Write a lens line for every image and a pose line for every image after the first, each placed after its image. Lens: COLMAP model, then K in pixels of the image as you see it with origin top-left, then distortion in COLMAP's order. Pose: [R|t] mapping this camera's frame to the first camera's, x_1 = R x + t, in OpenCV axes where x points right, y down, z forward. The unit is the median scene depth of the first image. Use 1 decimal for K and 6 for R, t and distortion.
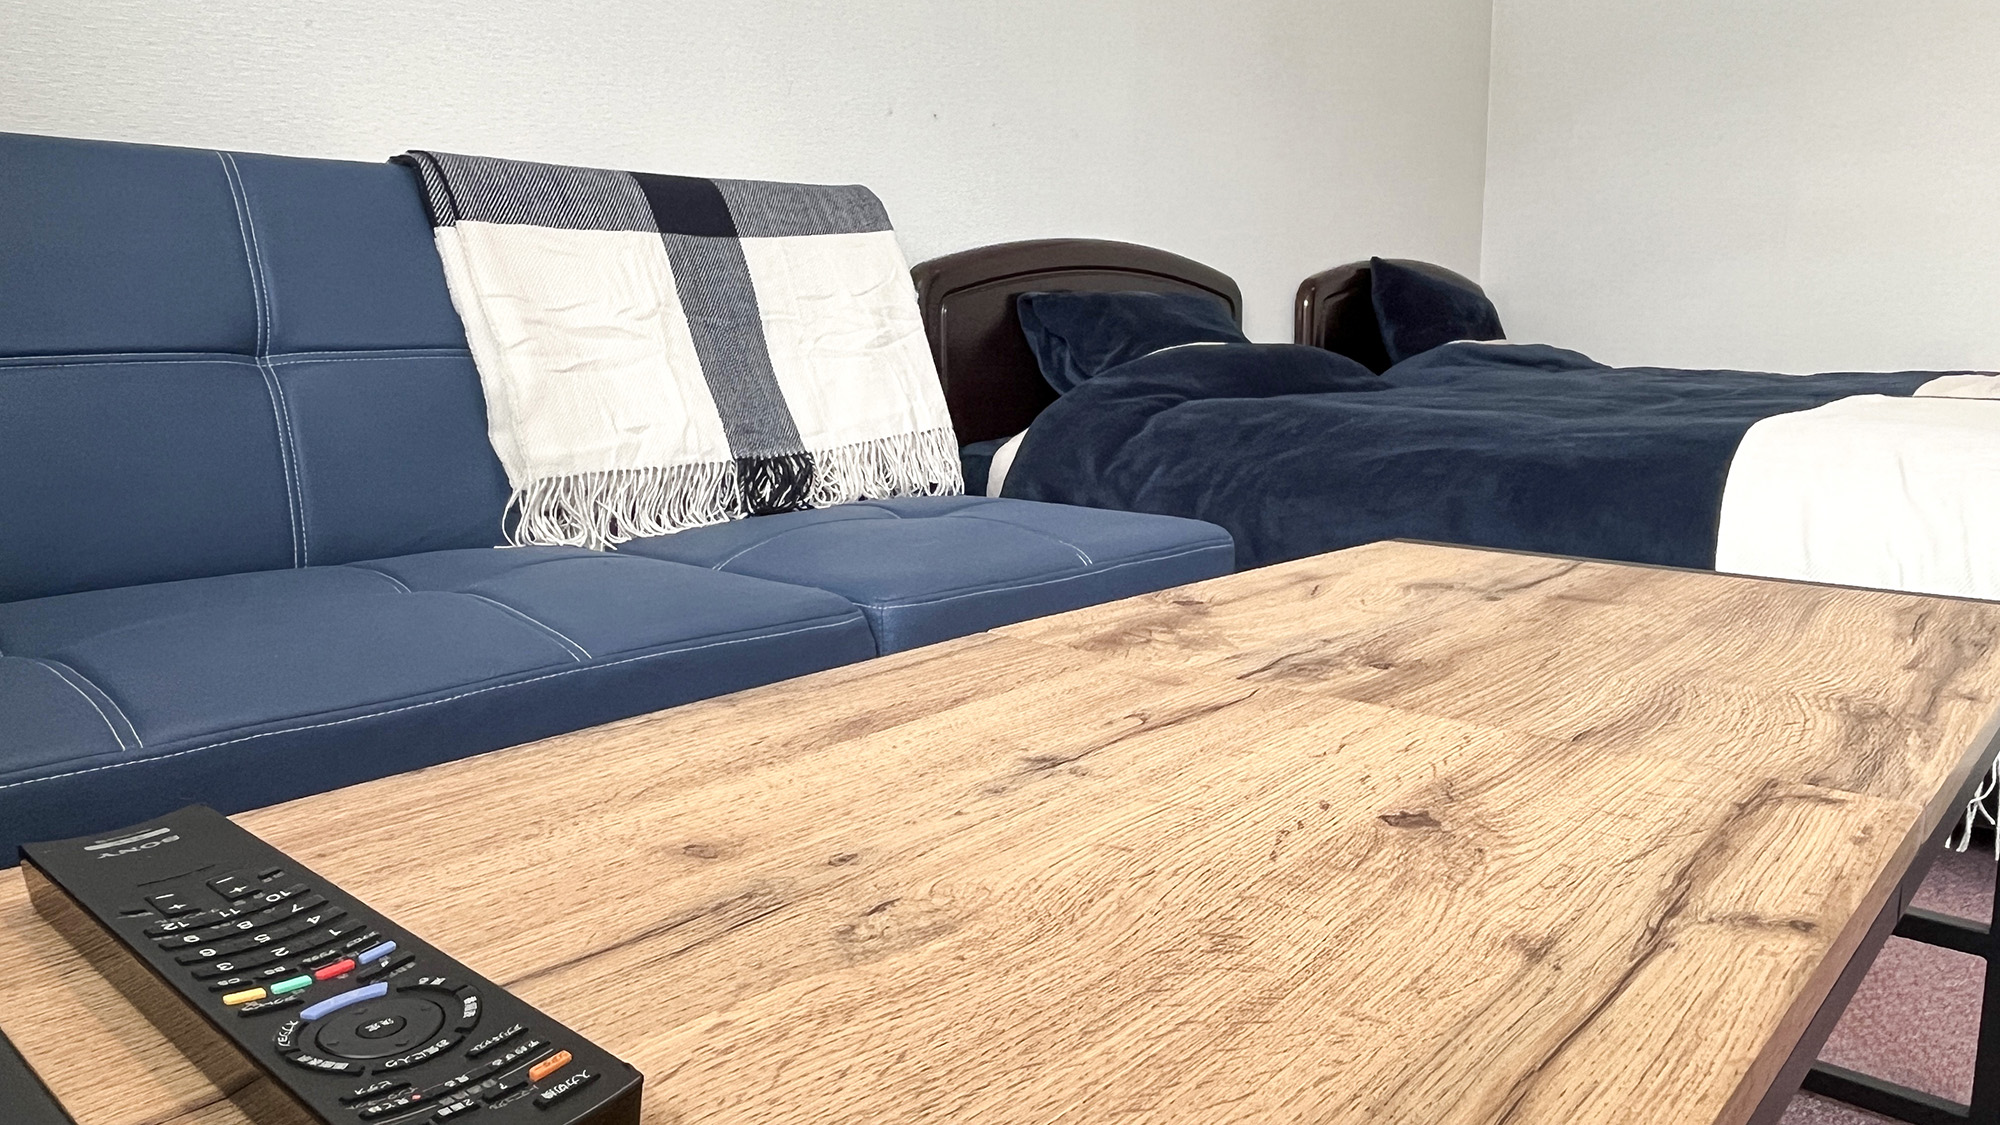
lens RADIAL K [[1390.5, 0, 1008.3], [0, 1390.5, 535.6], [0, 0, 1]] dist [-0.004081, -0.000650]
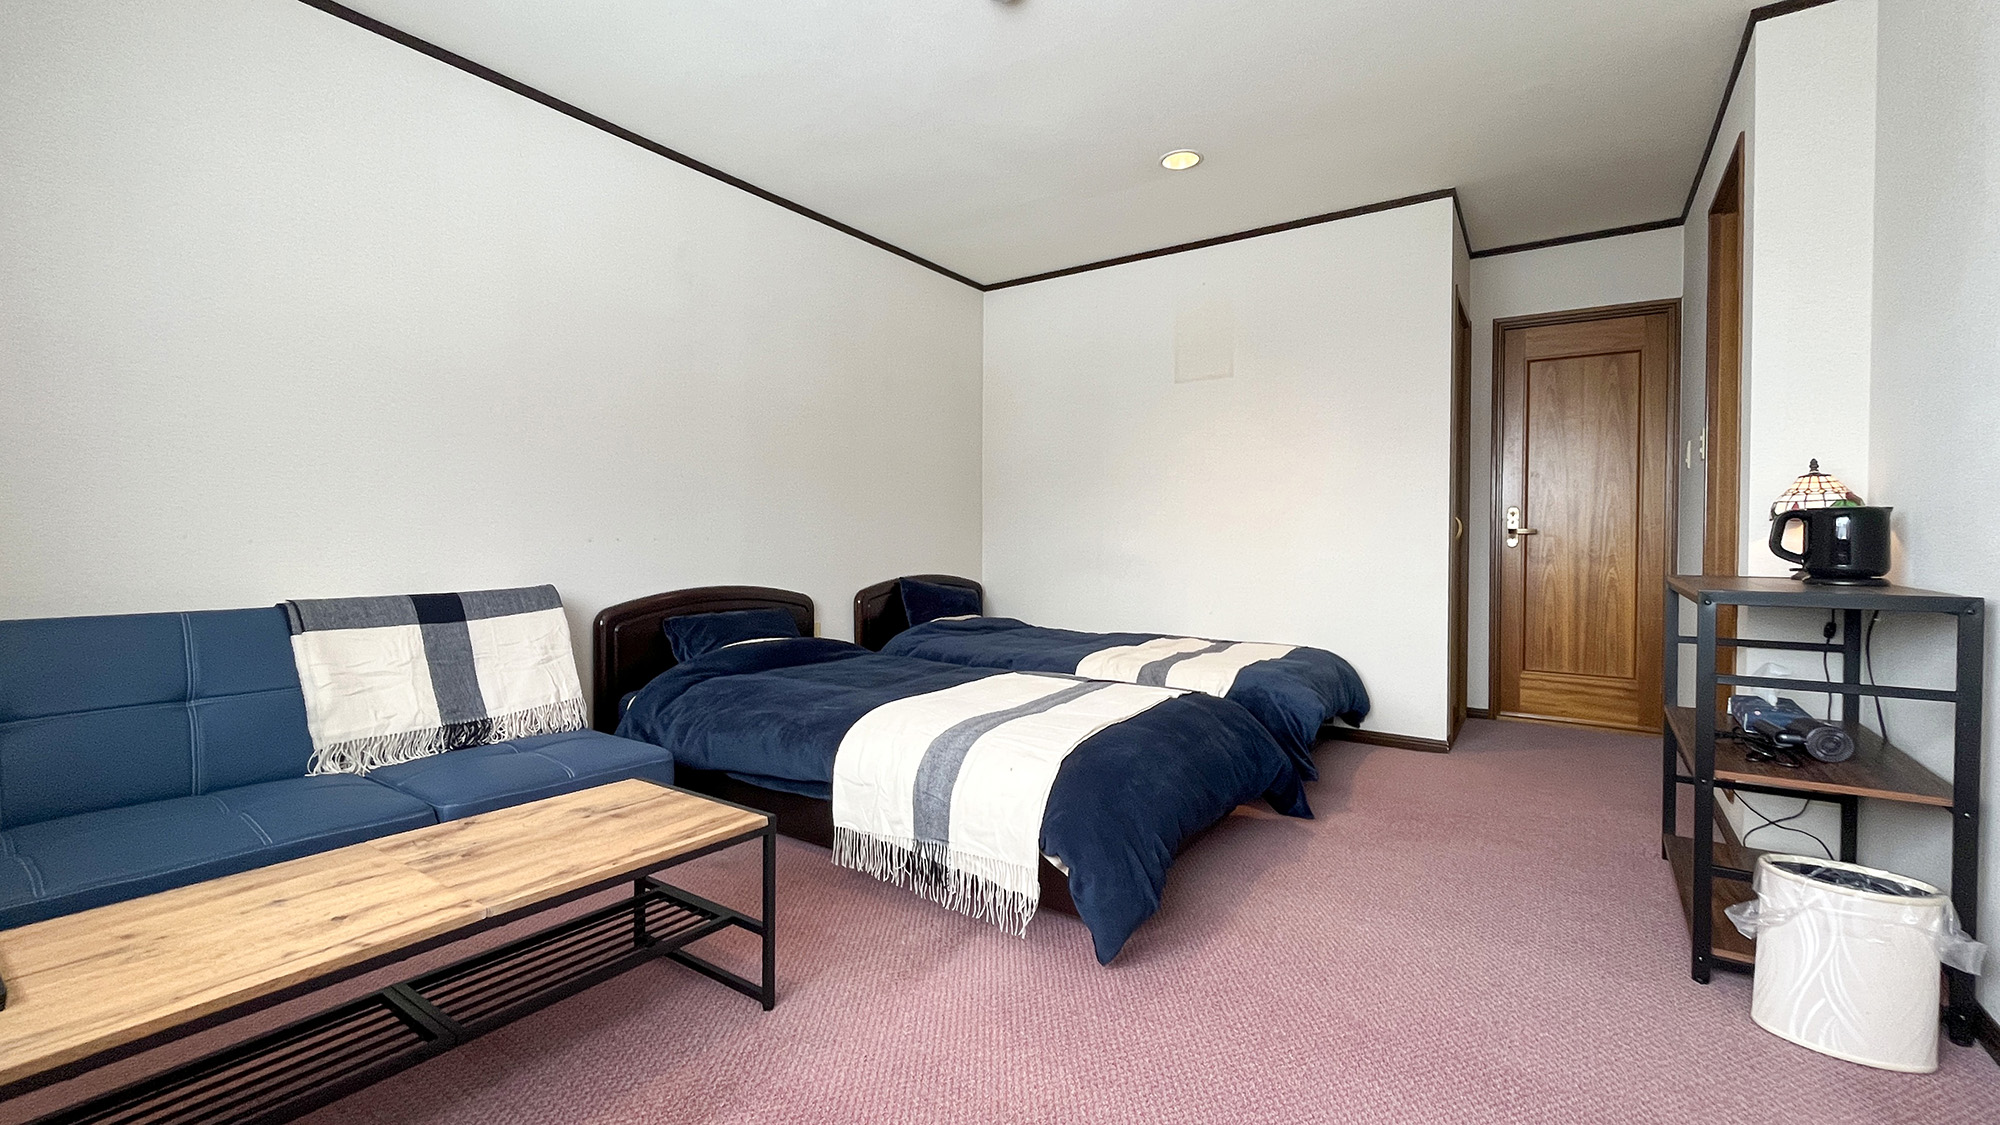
lens RADIAL K [[837.8, 0, 1000.0], [0, 837.8, 562.5], [0, 0, 1]] dist [-0.001201, -0.000109]
pose [[0.992603, 0.002260, 0.121386, 0.552058], [0.012882, 0.992221, -0.123818, -0.142057], [-0.120721, 0.124465, 0.984853, -0.502458]]
